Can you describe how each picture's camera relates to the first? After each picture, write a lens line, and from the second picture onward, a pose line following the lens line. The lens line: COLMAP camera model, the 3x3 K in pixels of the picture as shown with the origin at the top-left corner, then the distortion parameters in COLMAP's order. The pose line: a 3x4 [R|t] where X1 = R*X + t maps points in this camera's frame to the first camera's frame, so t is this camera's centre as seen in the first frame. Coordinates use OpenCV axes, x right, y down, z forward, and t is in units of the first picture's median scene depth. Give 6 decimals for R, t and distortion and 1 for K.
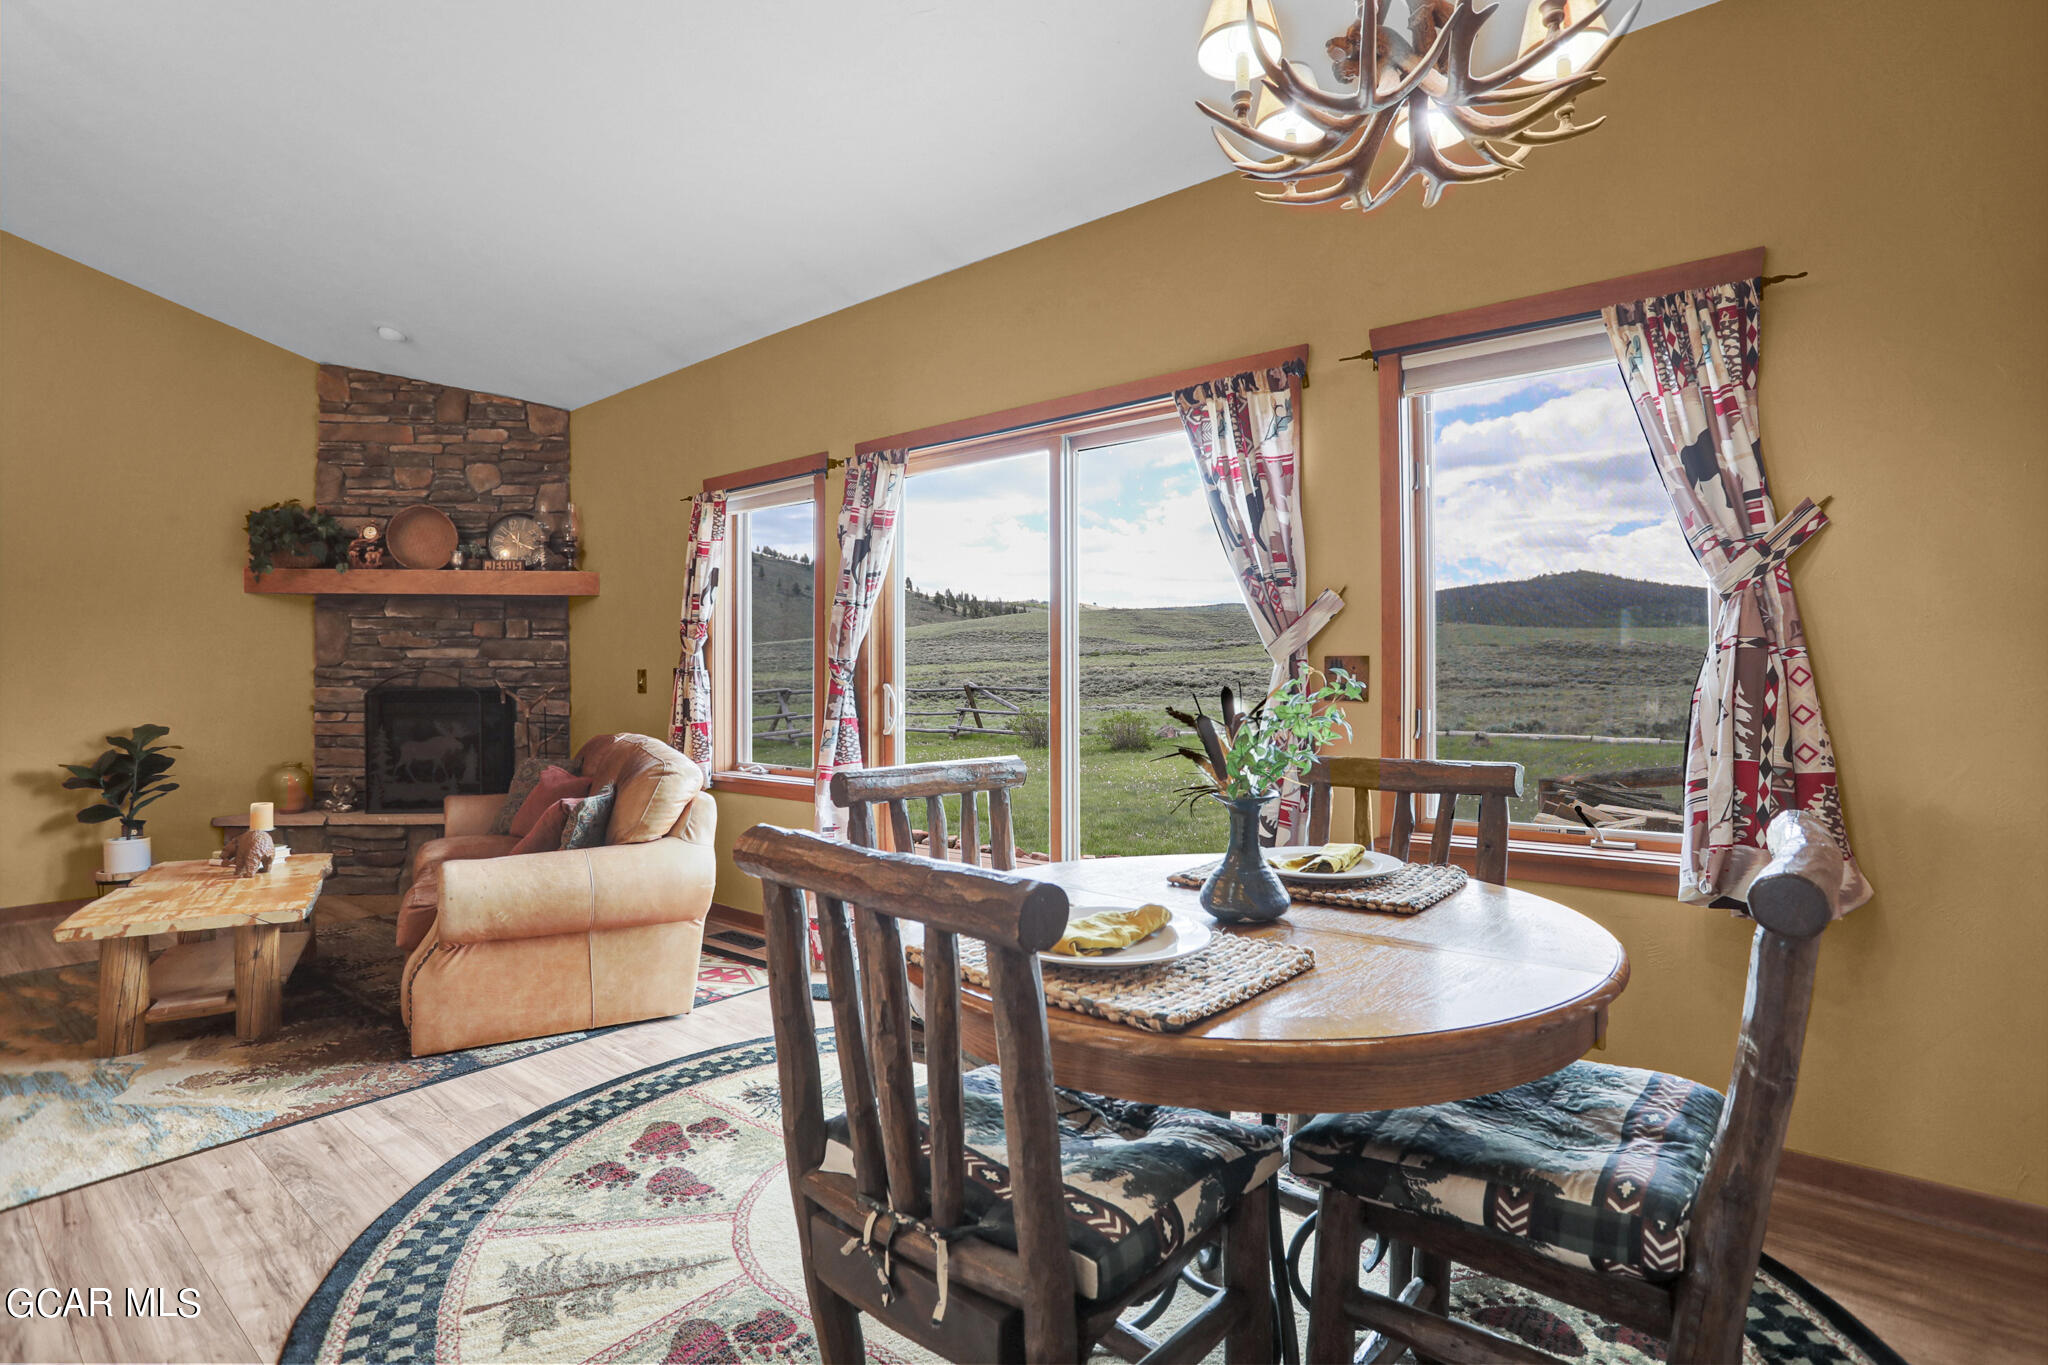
lens RADIAL K [[997.1, 0, 1021.3], [0, 997.1, 680.1], [0, 0, 1]] dist [-0.068527, 0.027808]
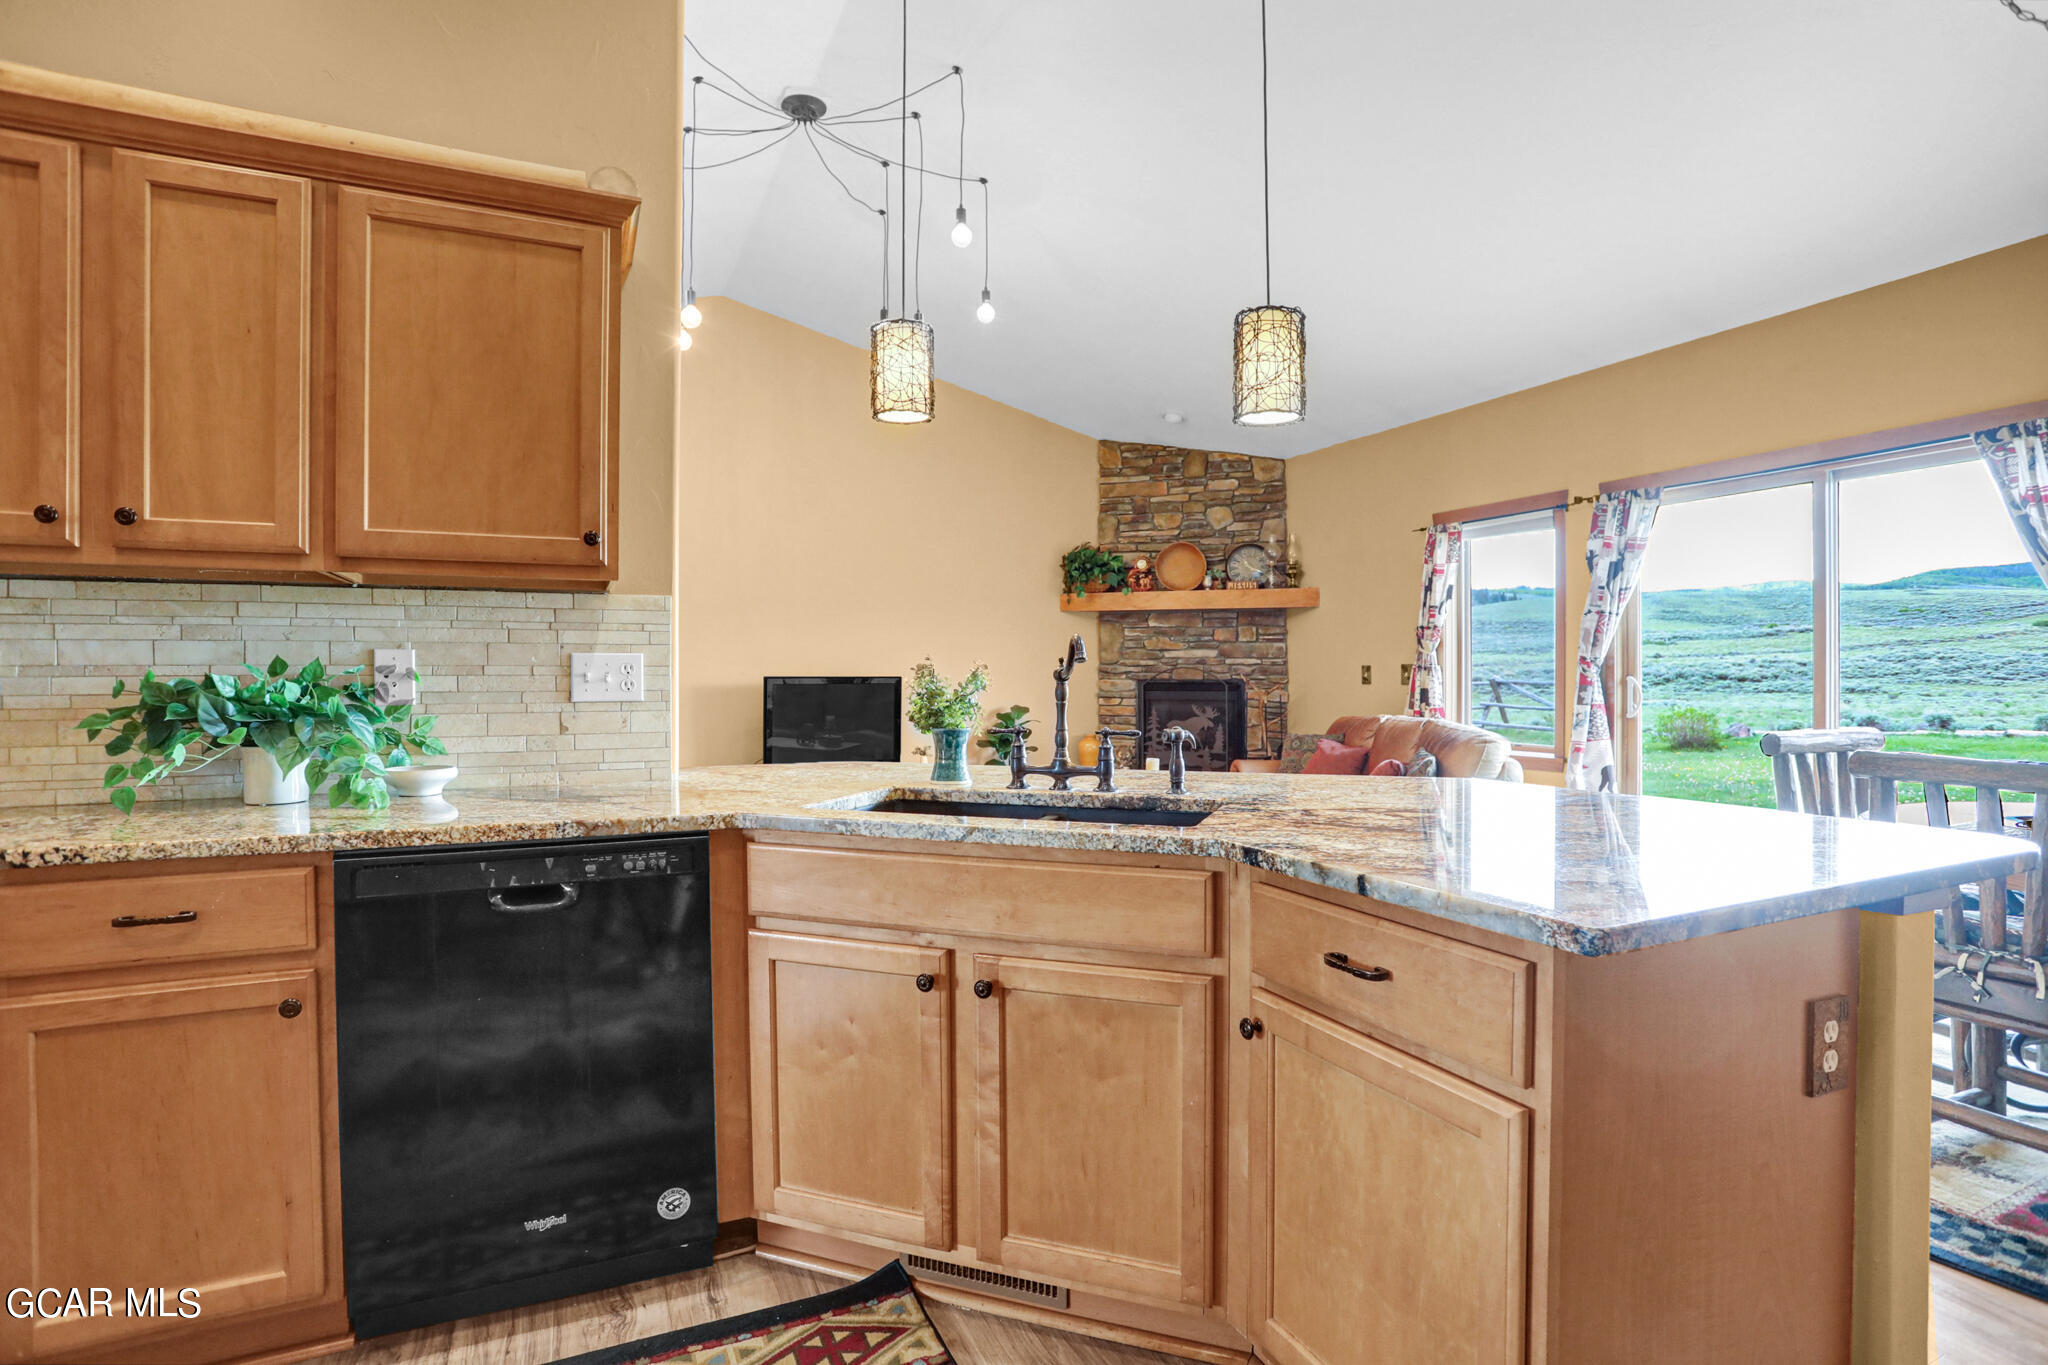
lens RADIAL K [[997.1, 0, 1032.5], [0, 997.1, 685.8], [0, 0, 1]] dist [-0.068527, 0.027808]
pose [[0.898398, 0.003787, -0.439165, -0.214902], [0.001617, 0.999928, 0.011931, -0.000496], [0.439179, -0.011428, 0.898327, -0.325104]]
